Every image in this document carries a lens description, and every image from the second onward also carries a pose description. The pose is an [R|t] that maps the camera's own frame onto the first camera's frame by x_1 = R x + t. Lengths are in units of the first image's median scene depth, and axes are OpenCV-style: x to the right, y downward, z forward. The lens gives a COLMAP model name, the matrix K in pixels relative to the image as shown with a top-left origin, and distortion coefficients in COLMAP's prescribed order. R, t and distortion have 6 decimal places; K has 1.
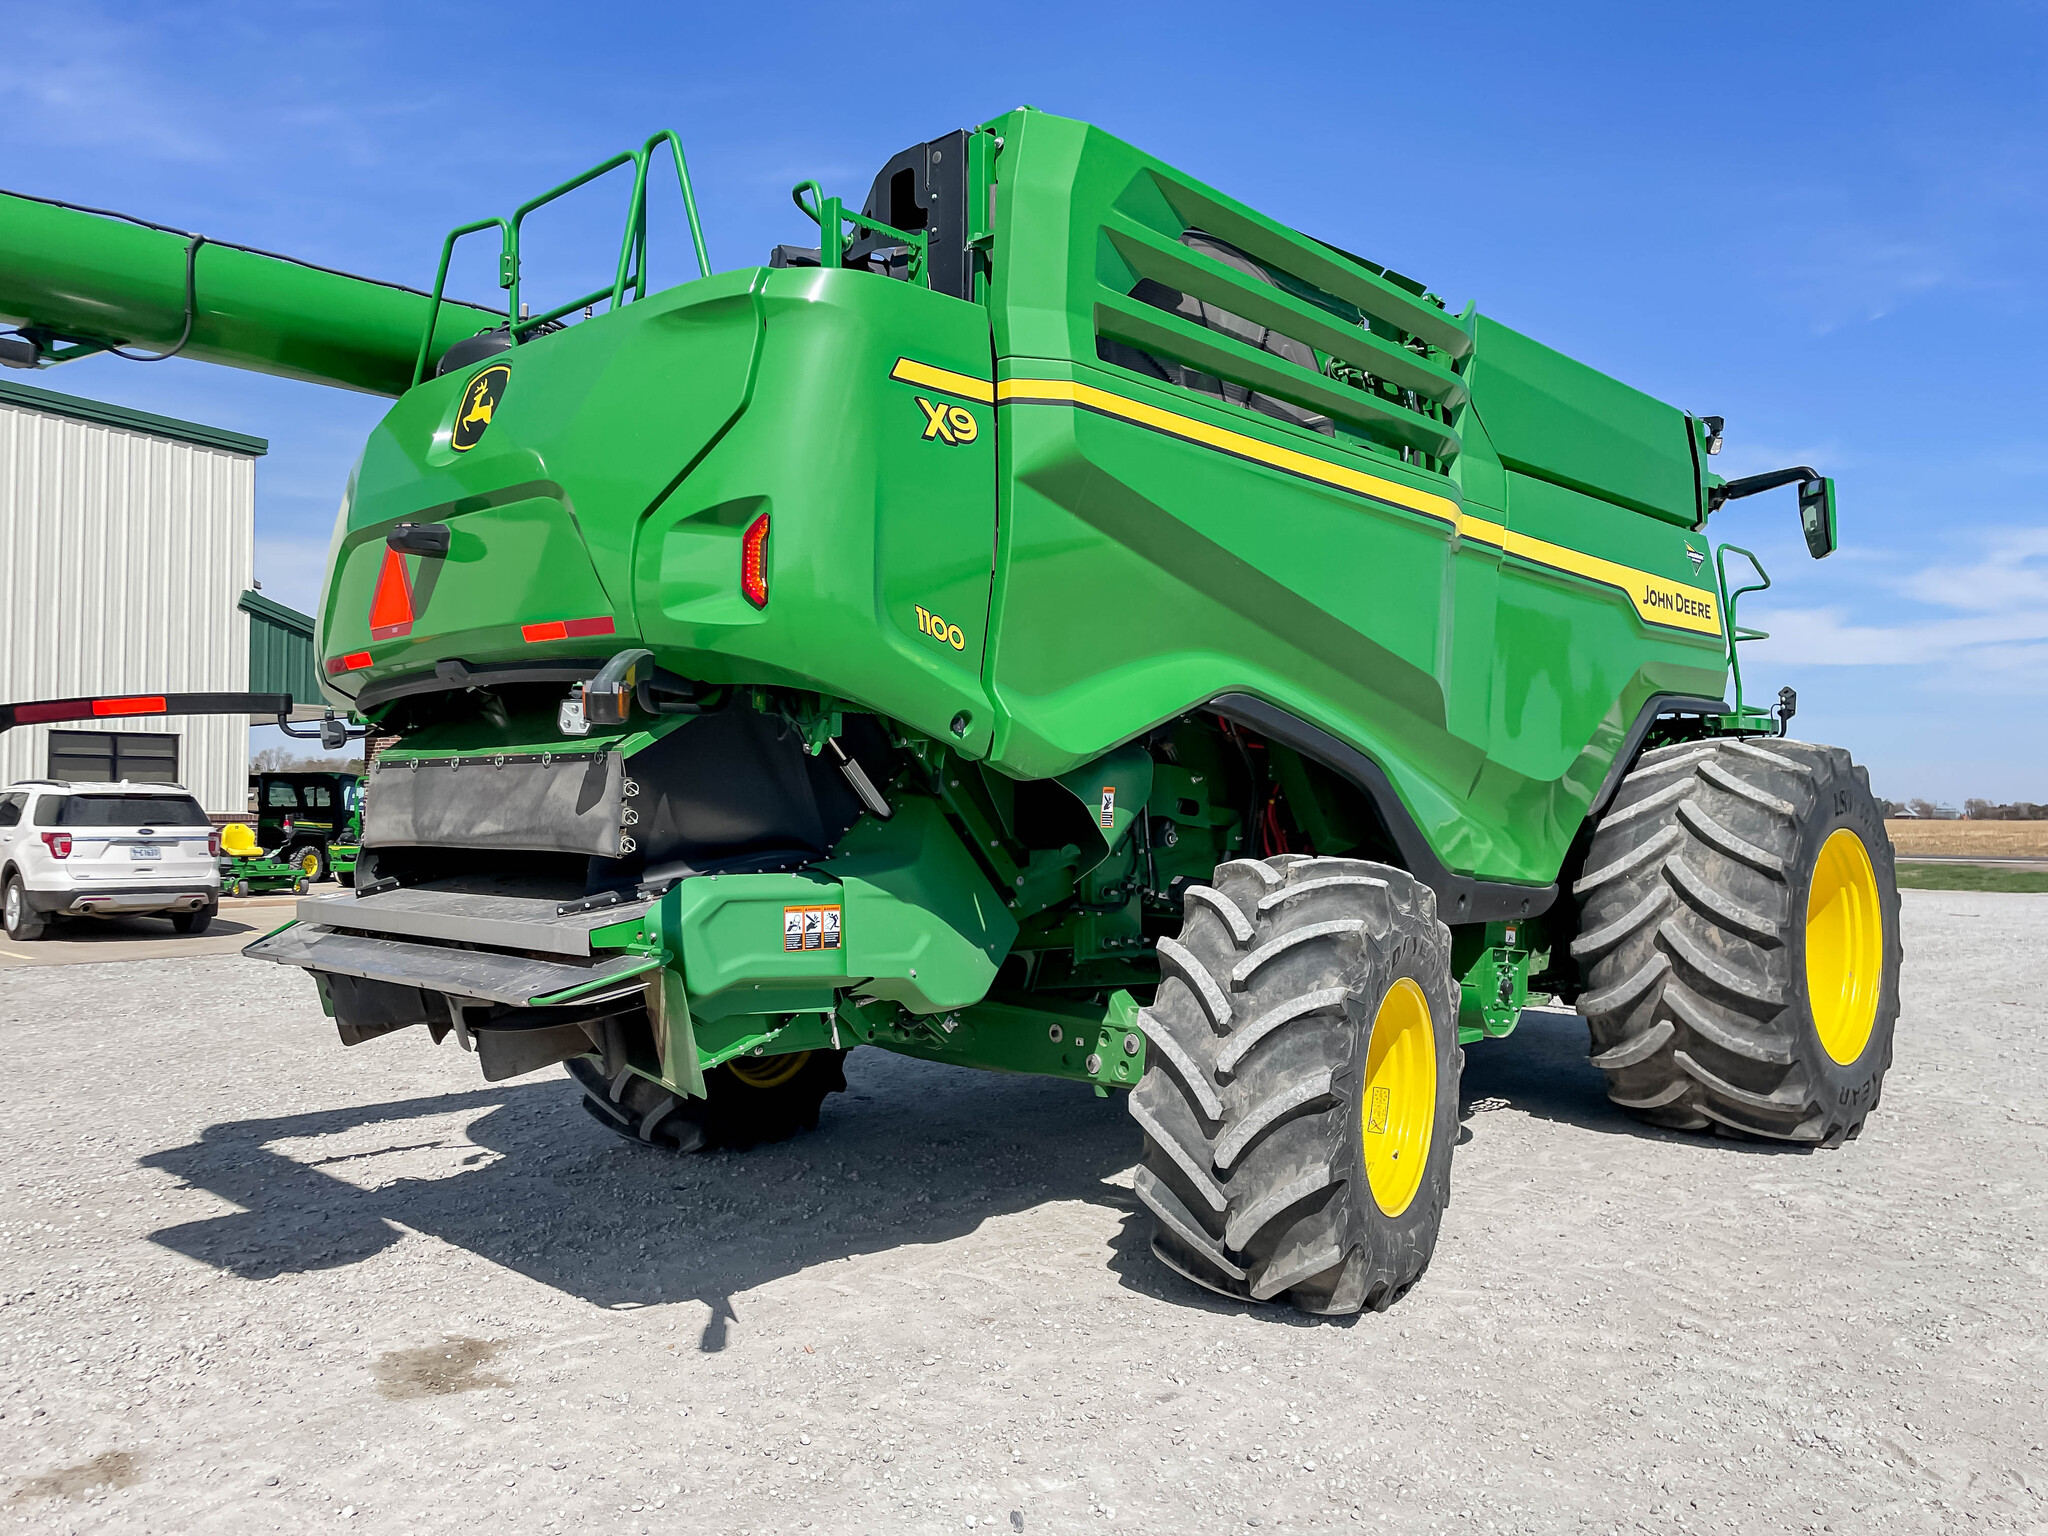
lens RADIAL K [[1579.2, 0, 1024.0], [0, 1579.2, 768.0], [0, 0, 1]] dist [0.098183, -0.130298]
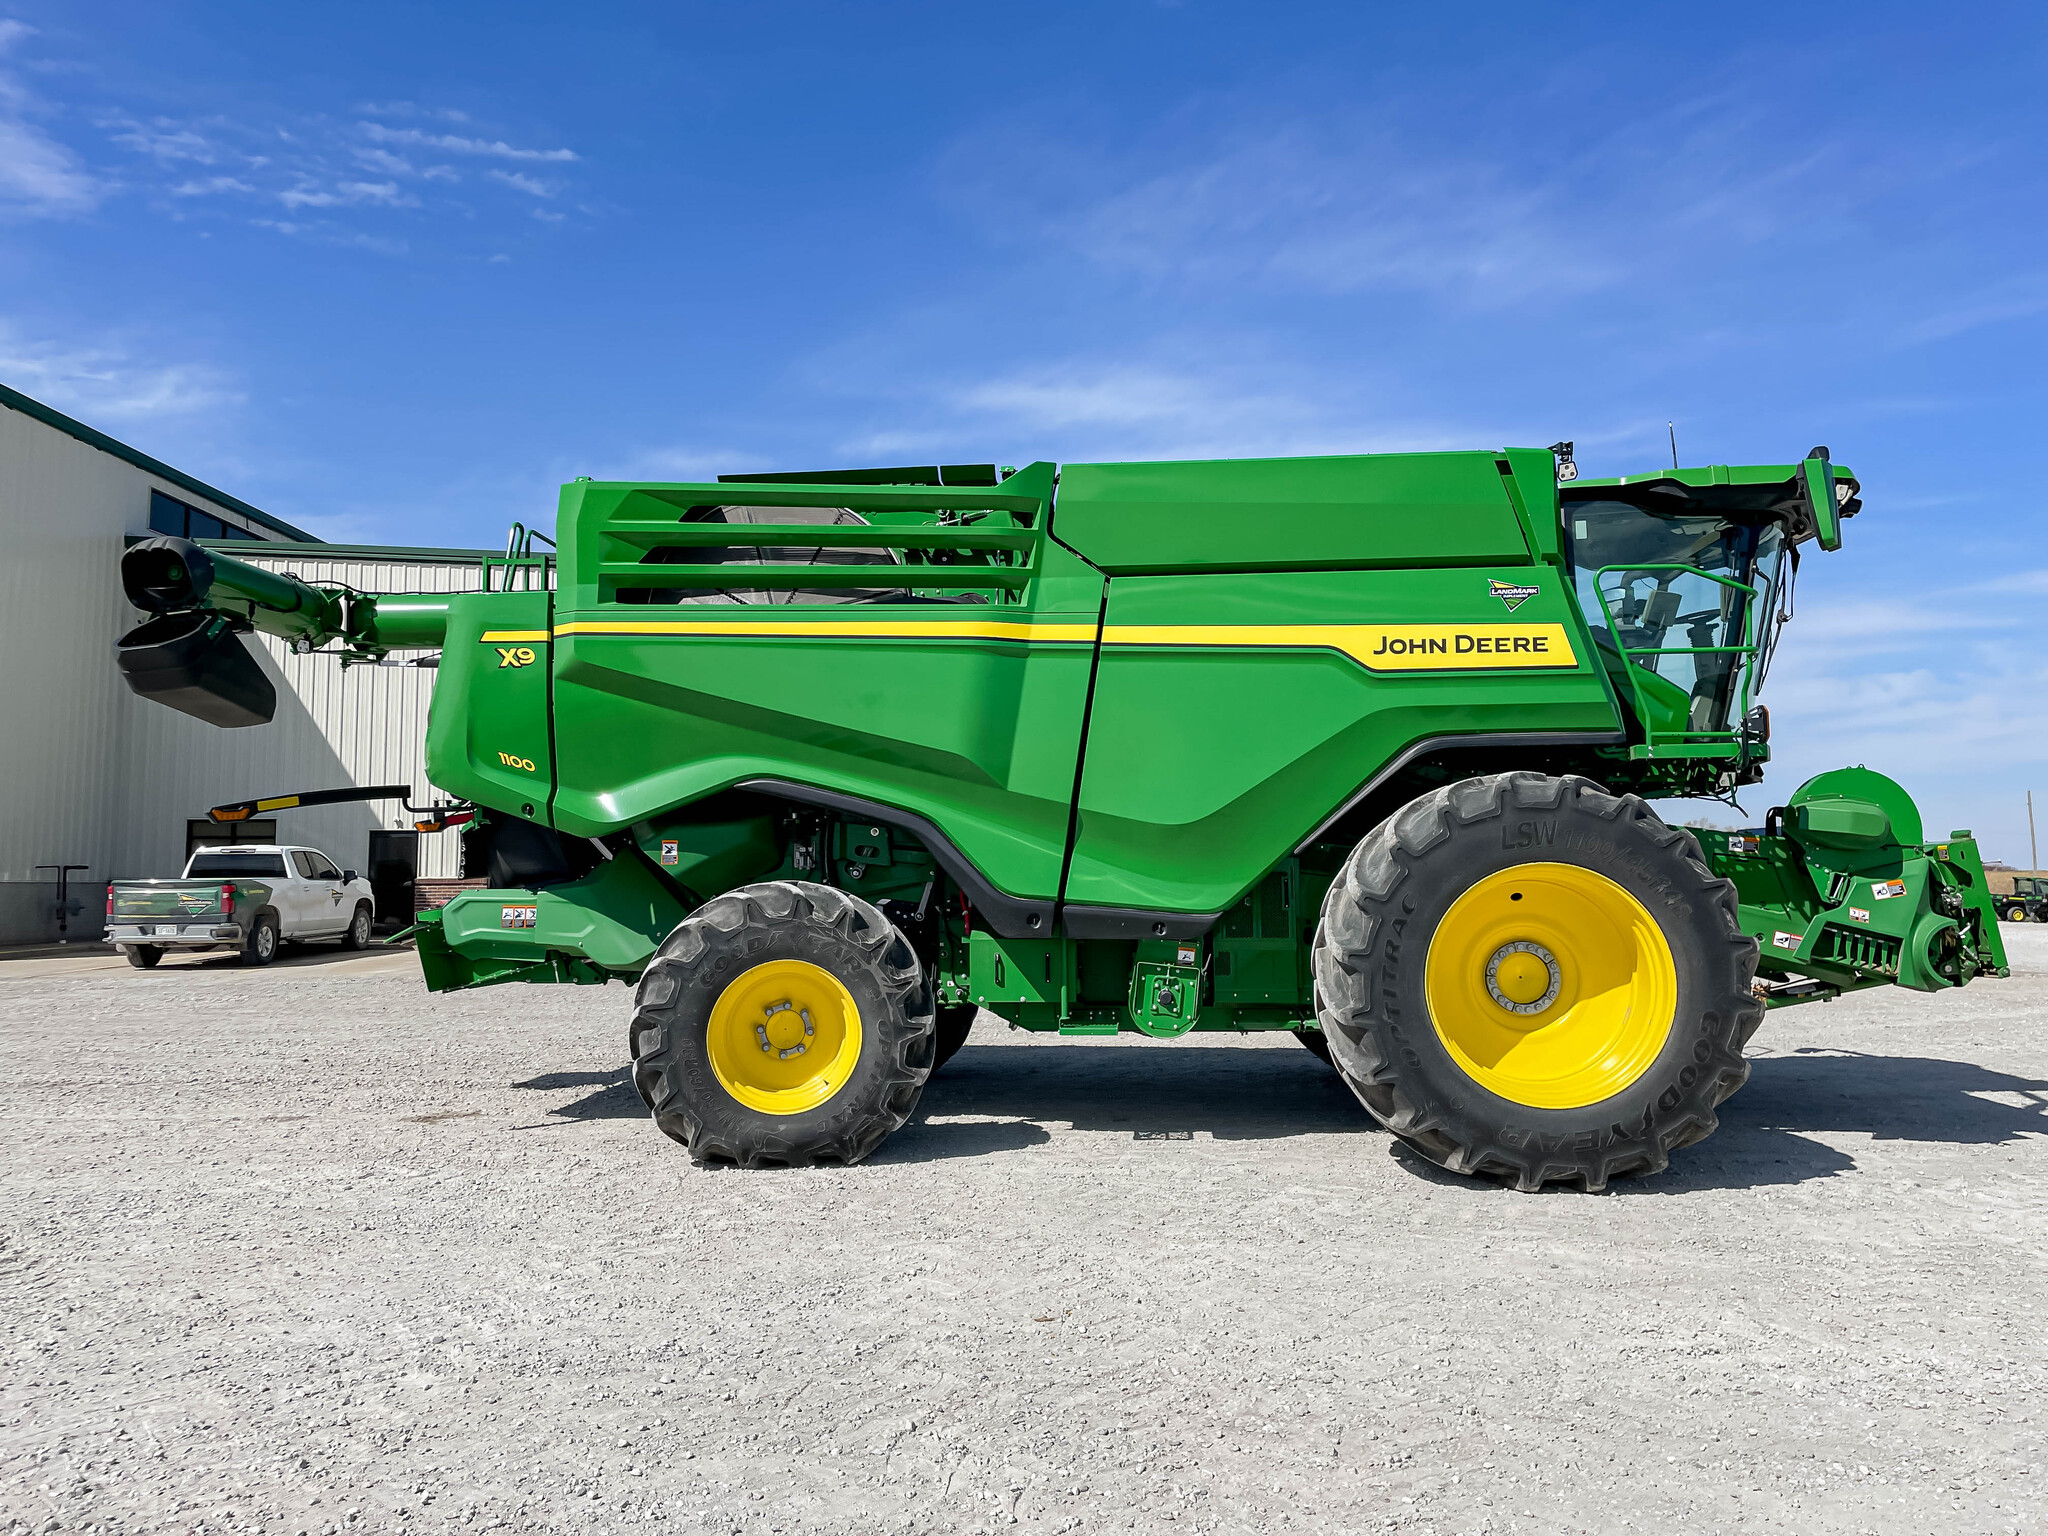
lens RADIAL K [[1579.2, 0, 1024.0], [0, 1579.2, 768.0], [0, 0, 1]] dist [0.098183, -0.130298]
pose [[0.624071, -0.060814, -0.778997, 1.777676], [0.027072, 0.998051, -0.056228, 0.044396], [0.780898, 0.014001, 0.624501, 0.250764]]
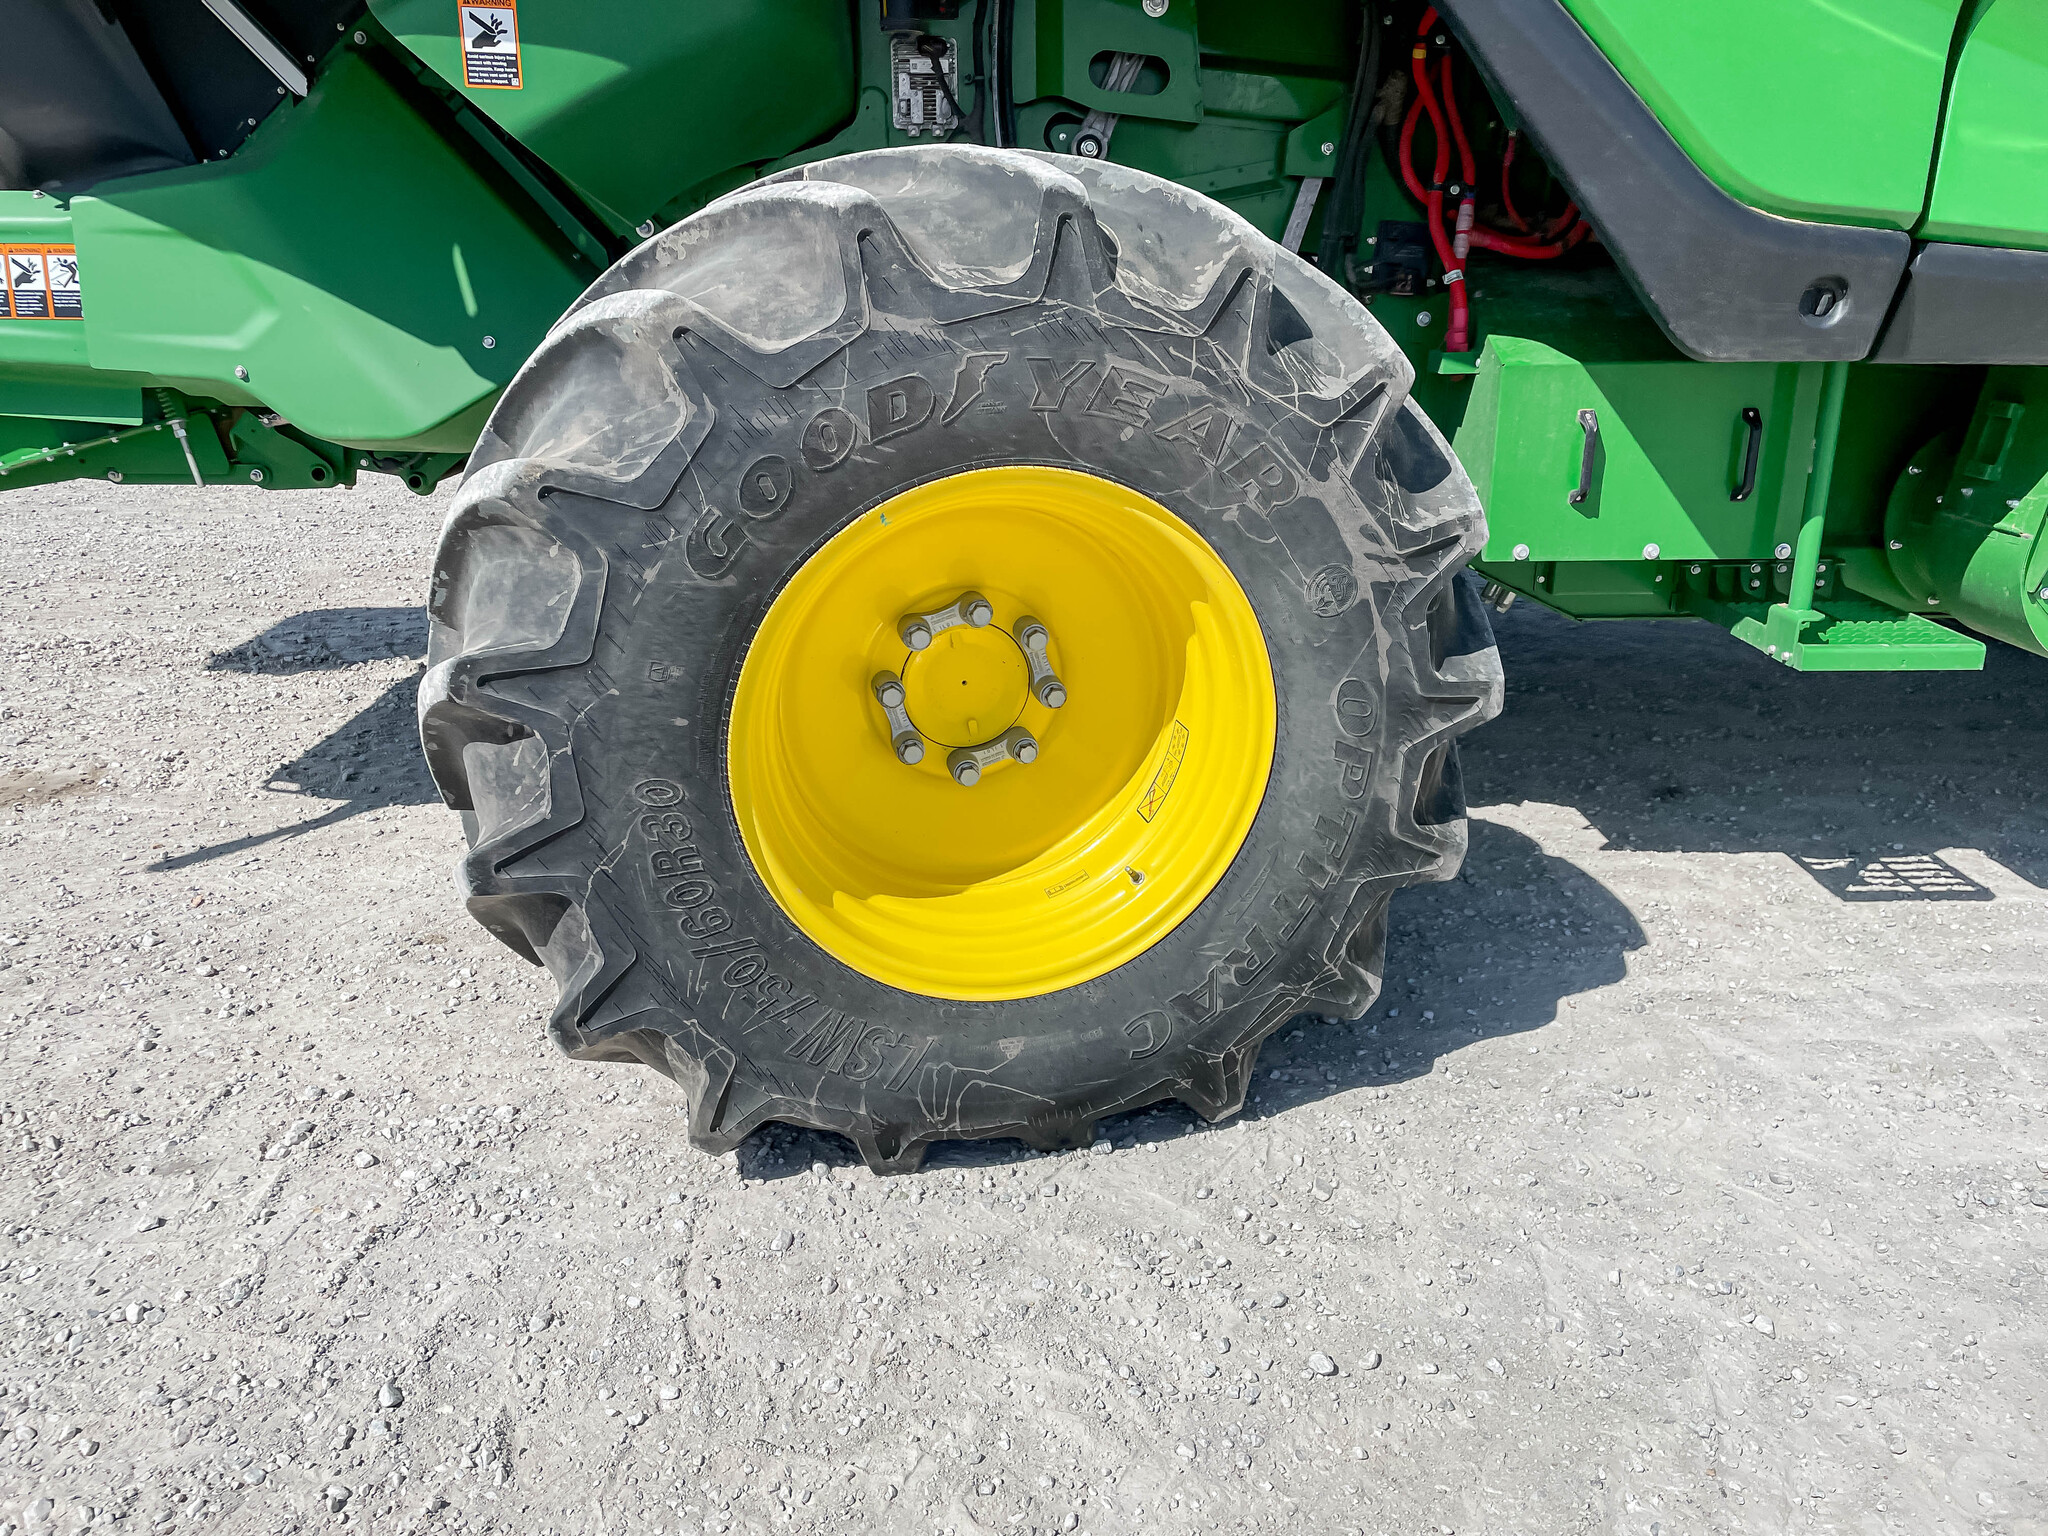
lens RADIAL K [[1541.3, 0, 1015.8], [0, 1541.3, 766.2], [0, 0, 1]] dist [0.099933, -0.119951]
pose [[0.689893, 0.221925, -0.689055, 0.583256], [0.023266, 0.944561, 0.327510, 0.086429], [0.723537, -0.241978, 0.646483, 0.826729]]
